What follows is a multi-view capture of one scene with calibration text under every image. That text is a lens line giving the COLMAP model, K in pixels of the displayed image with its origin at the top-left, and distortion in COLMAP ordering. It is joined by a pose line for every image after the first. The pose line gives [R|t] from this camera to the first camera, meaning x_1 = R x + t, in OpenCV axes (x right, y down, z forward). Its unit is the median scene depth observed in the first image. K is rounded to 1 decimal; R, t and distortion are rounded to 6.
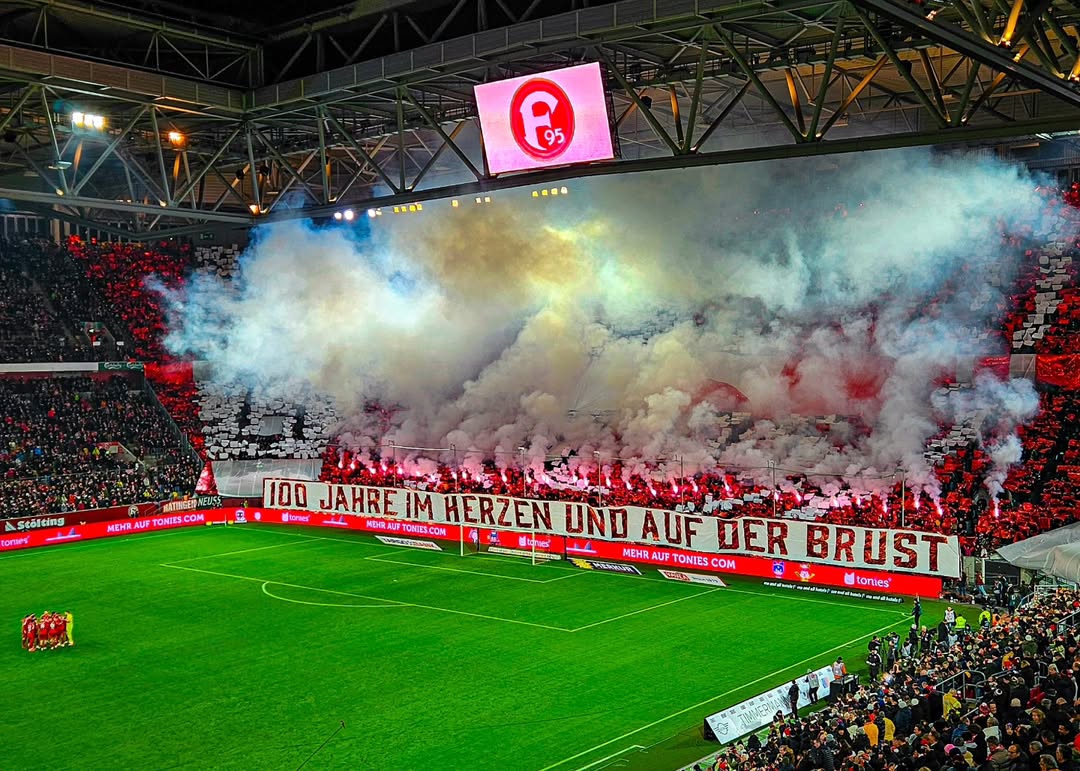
lens RADIAL K [[1308.7, 0, 549.2], [0, 1308.7, 399.6], [0, 0, 1]] dist [0.090417, 0.000000]
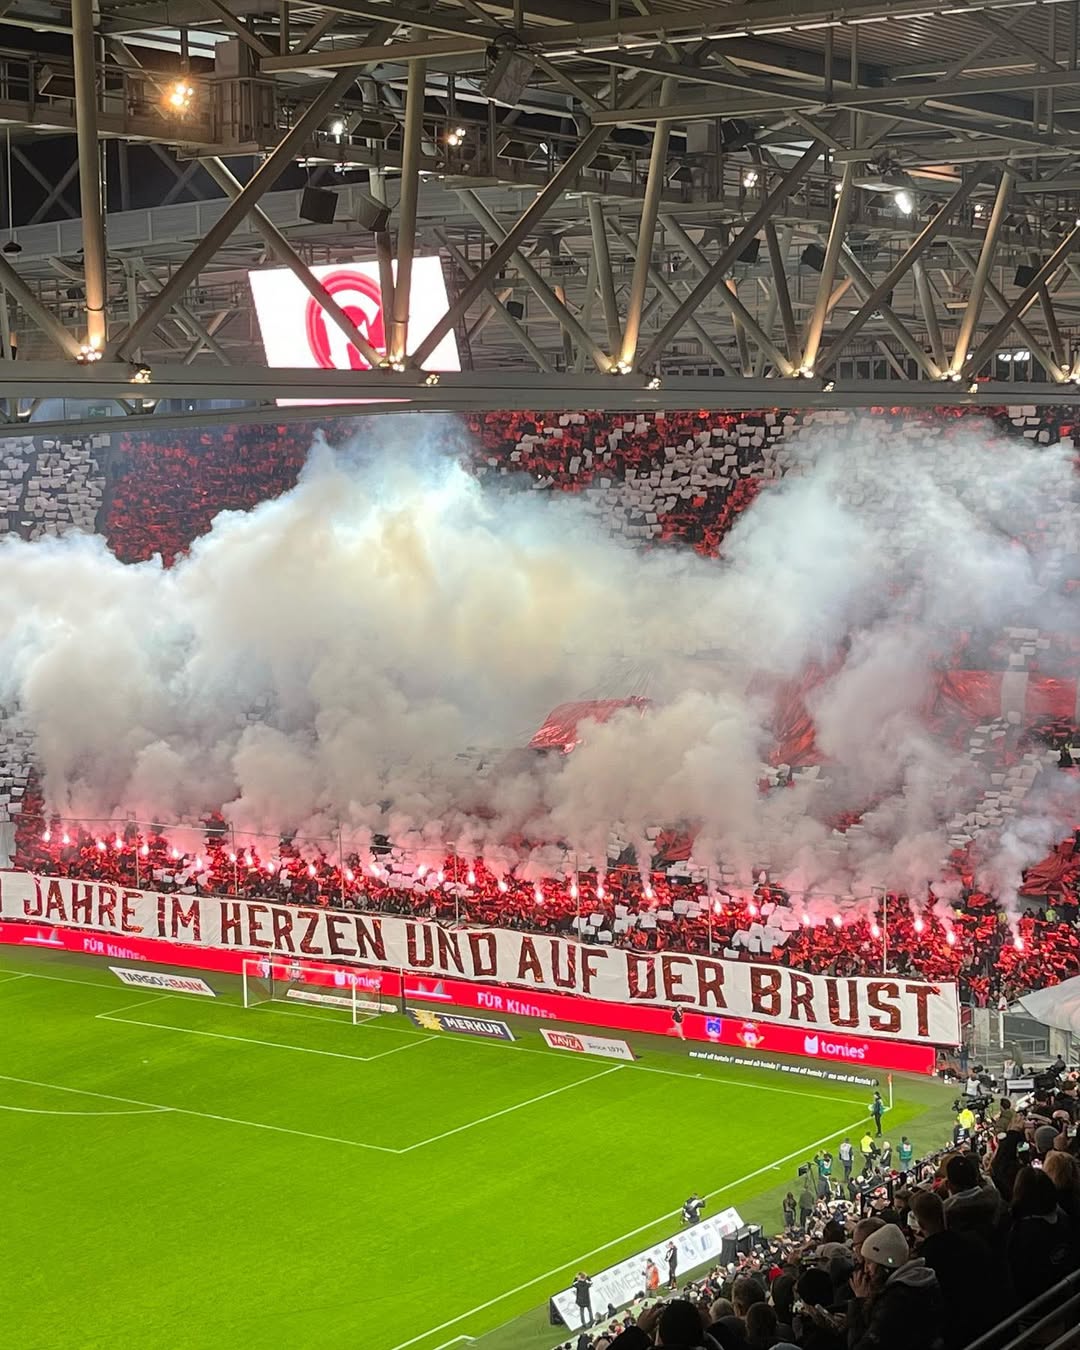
lens RADIAL K [[2554.4, 0, 531.9], [0, 2554.4, 680.9], [0, 0, 1]] dist [0.085182, 0.000000]
pose [[0.999044, -0.019655, 0.039044, 0.031735], [0.017324, 0.998098, 0.059161, -0.126731], [-0.040133, -0.058428, 0.997485, -0.295906]]
